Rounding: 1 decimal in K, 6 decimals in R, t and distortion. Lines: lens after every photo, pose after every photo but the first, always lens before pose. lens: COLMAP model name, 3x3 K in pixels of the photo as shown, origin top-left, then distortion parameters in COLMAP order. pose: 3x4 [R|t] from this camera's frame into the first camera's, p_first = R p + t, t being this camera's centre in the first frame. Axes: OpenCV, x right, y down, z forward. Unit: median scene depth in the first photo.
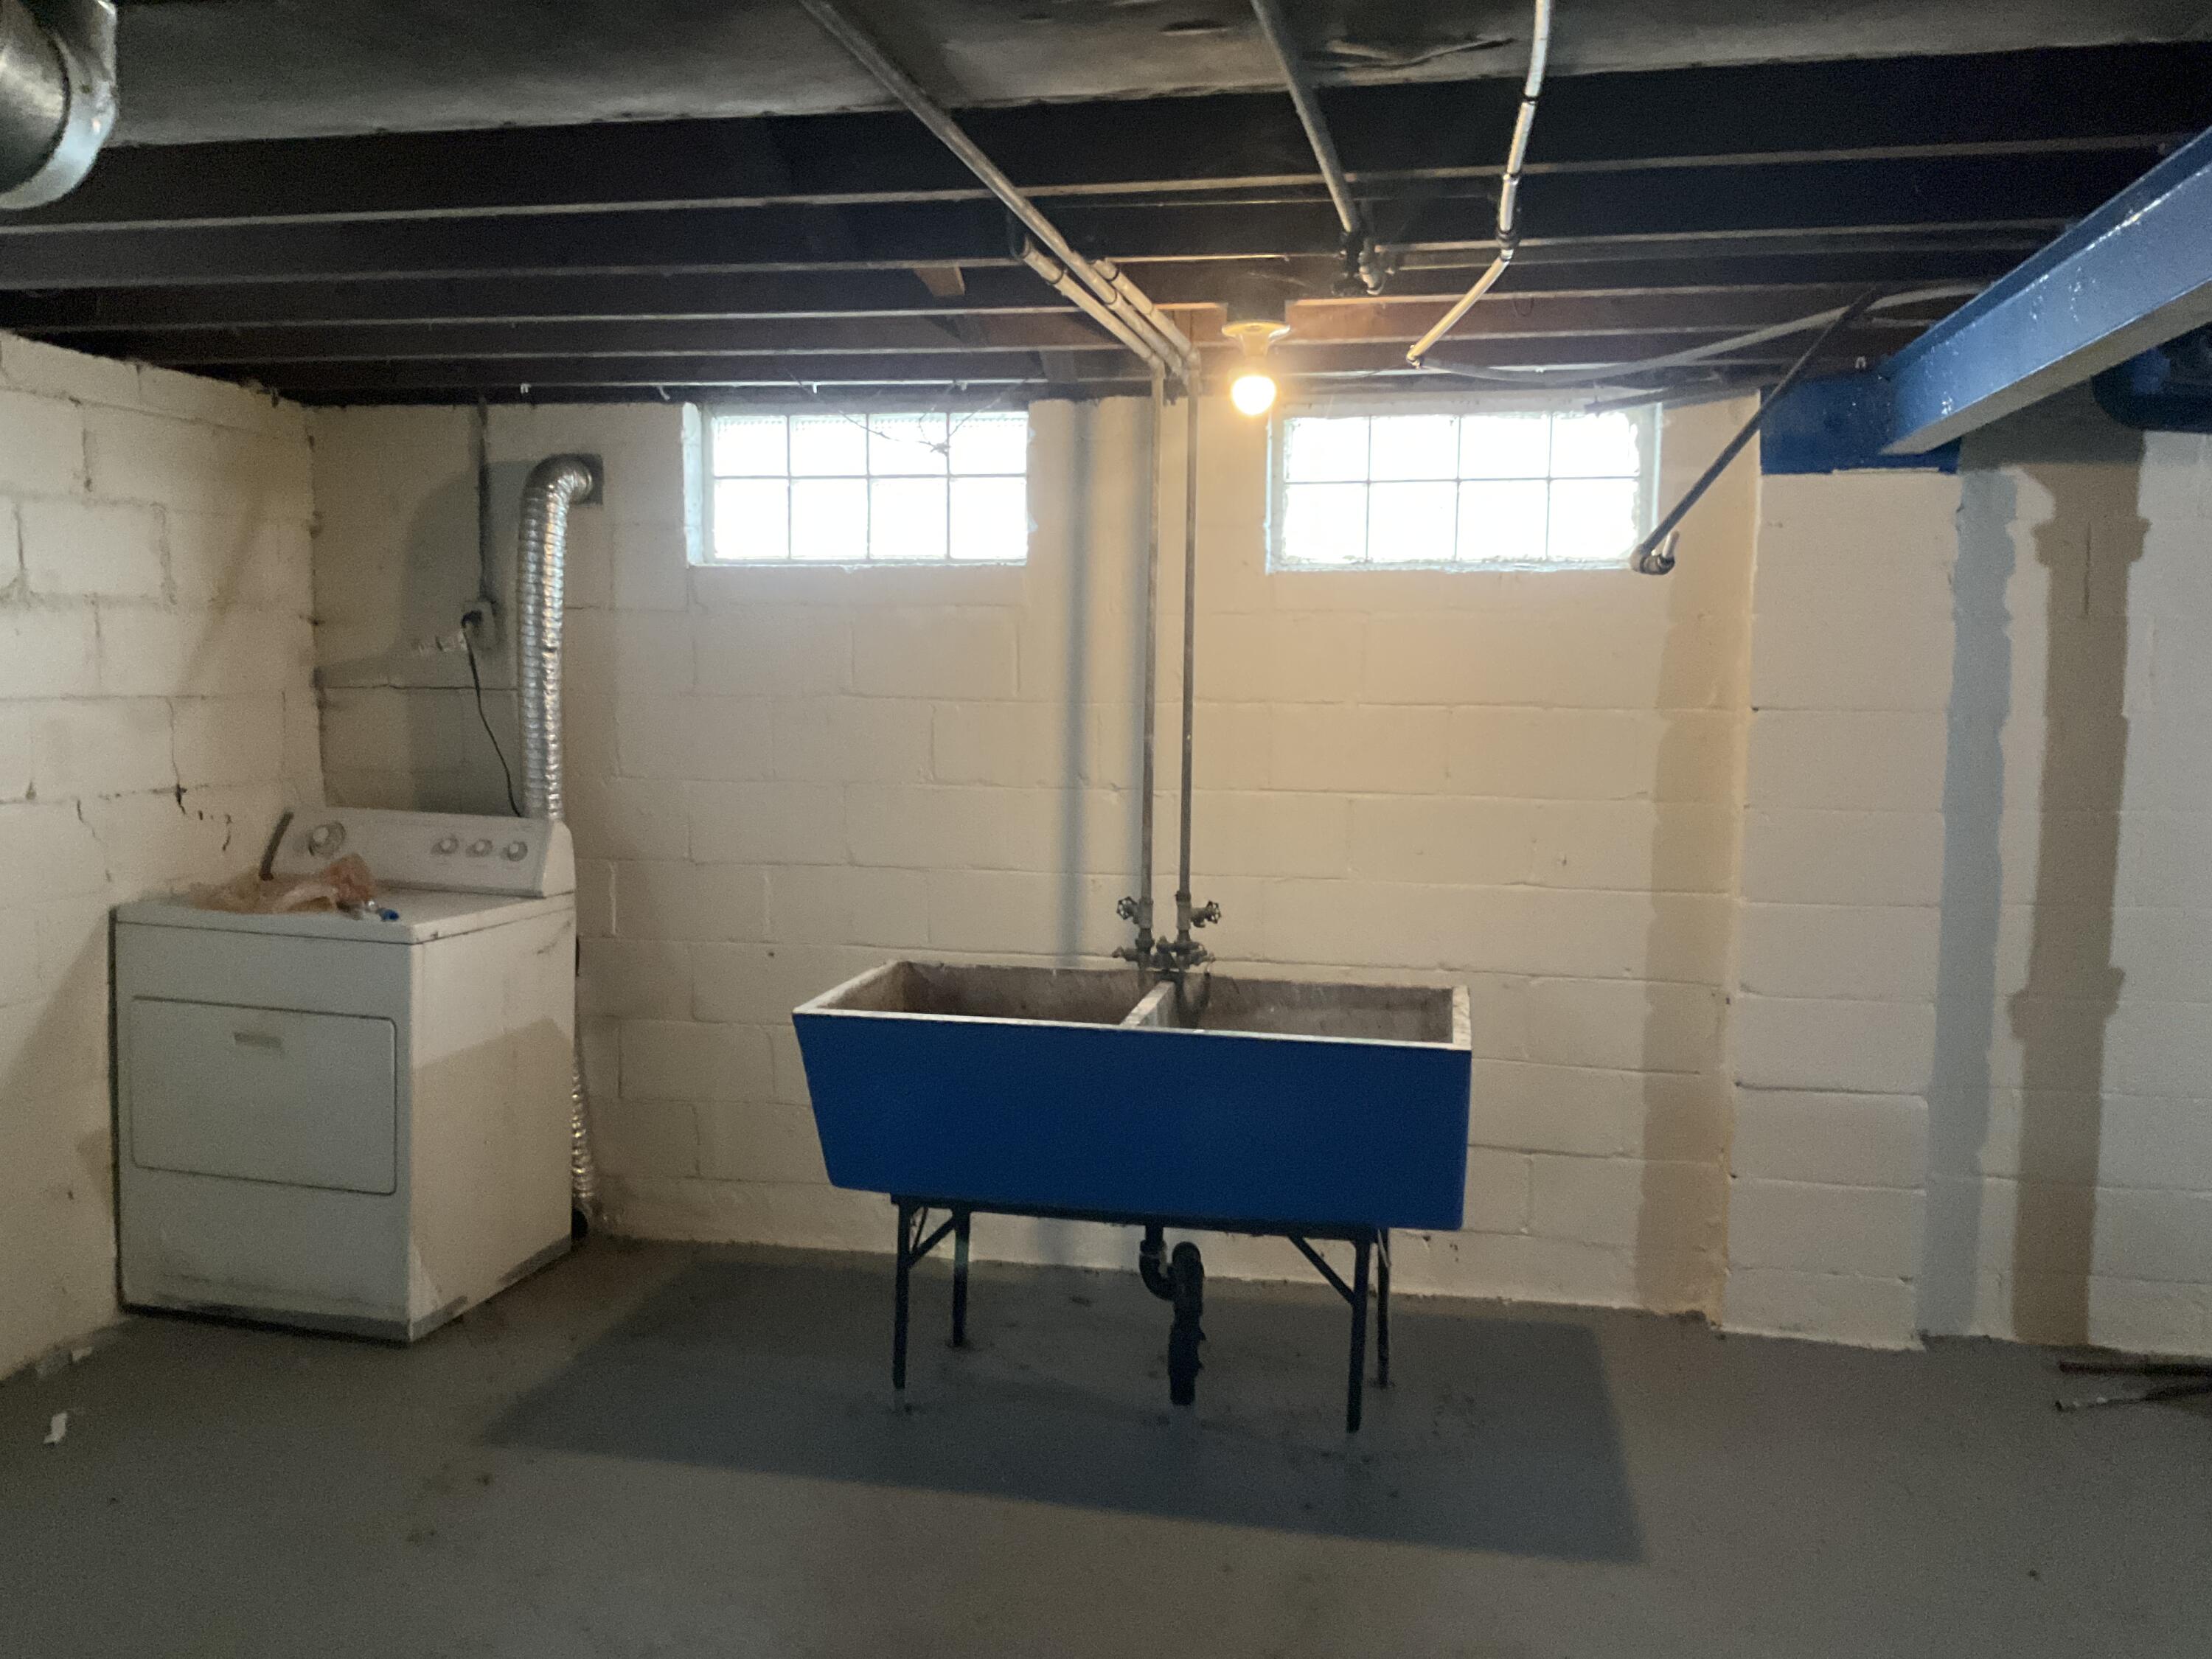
lens RADIAL K [[1839.4, 0, 1106.0], [0, 1839.4, 829.5], [0, 0, 1]] dist [0.087572, -0.161234]
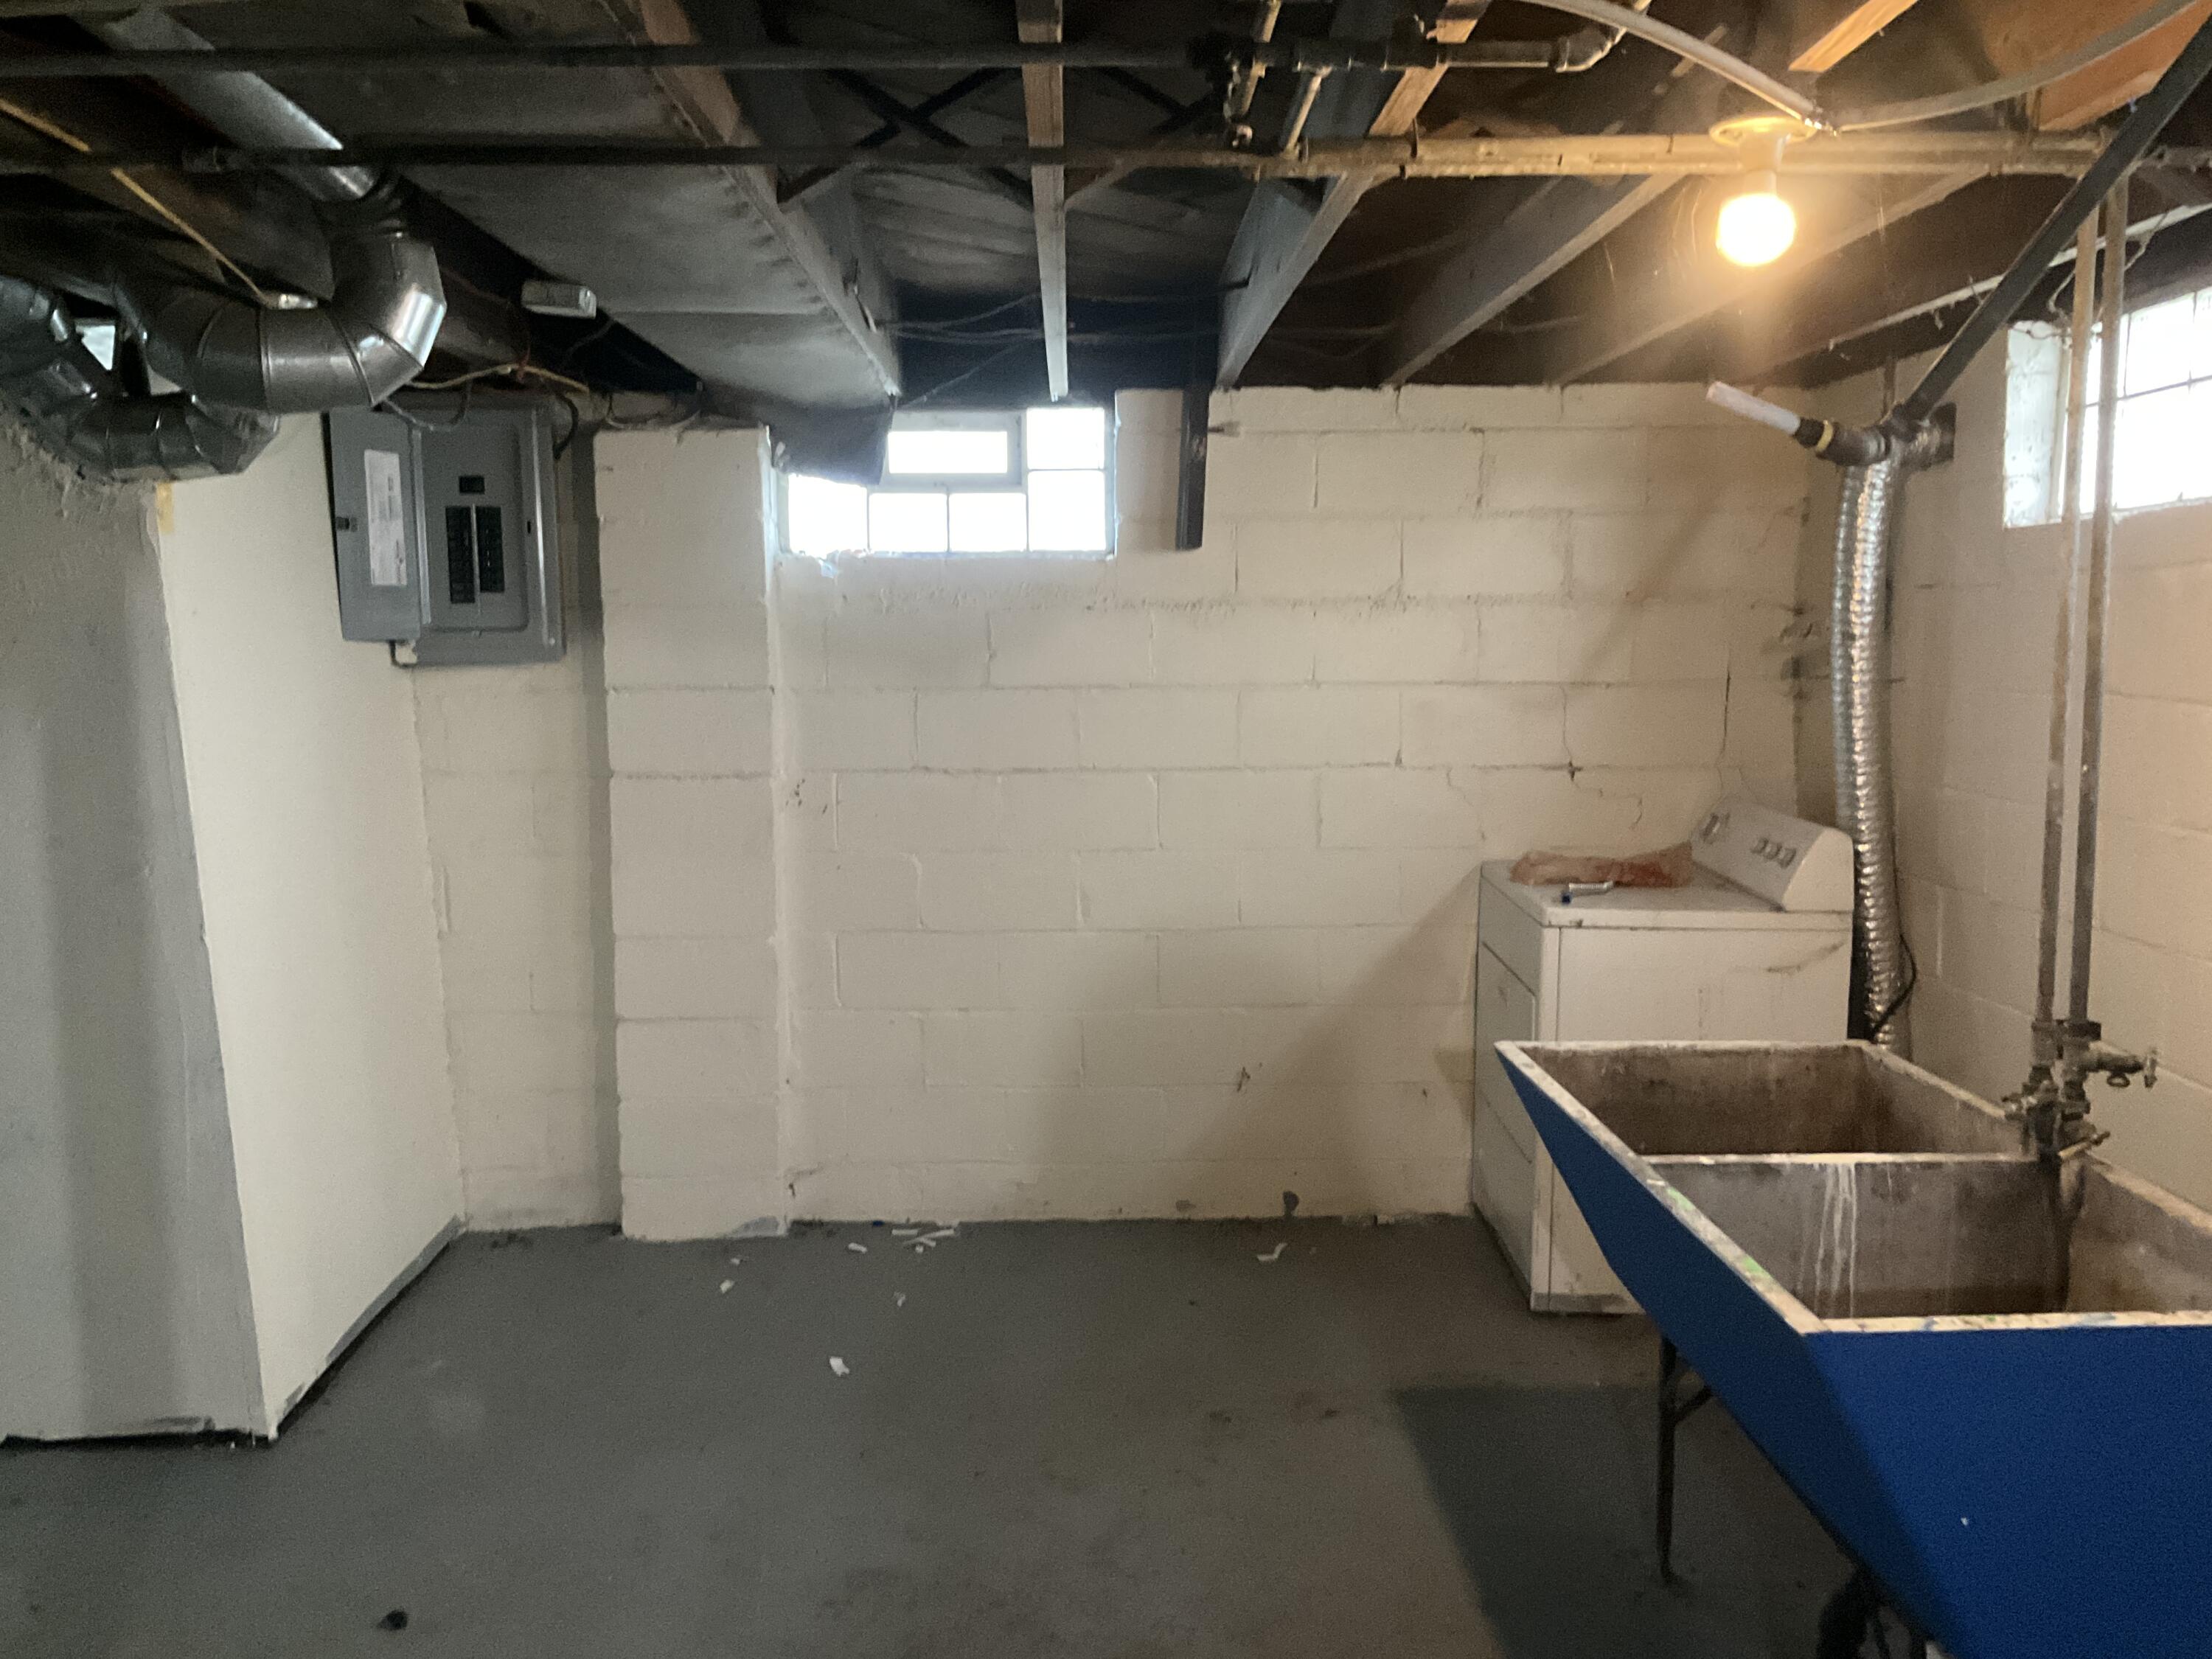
lens RADIAL K [[1839.4, 0, 1106.0], [0, 1839.4, 829.5], [0, 0, 1]] dist [0.087572, -0.161234]
pose [[0.216054, 0.094655, -0.971782, 0.640111], [-0.086544, 0.993229, 0.077502, -0.057303], [0.972538, 0.067357, 0.222783, 0.604334]]
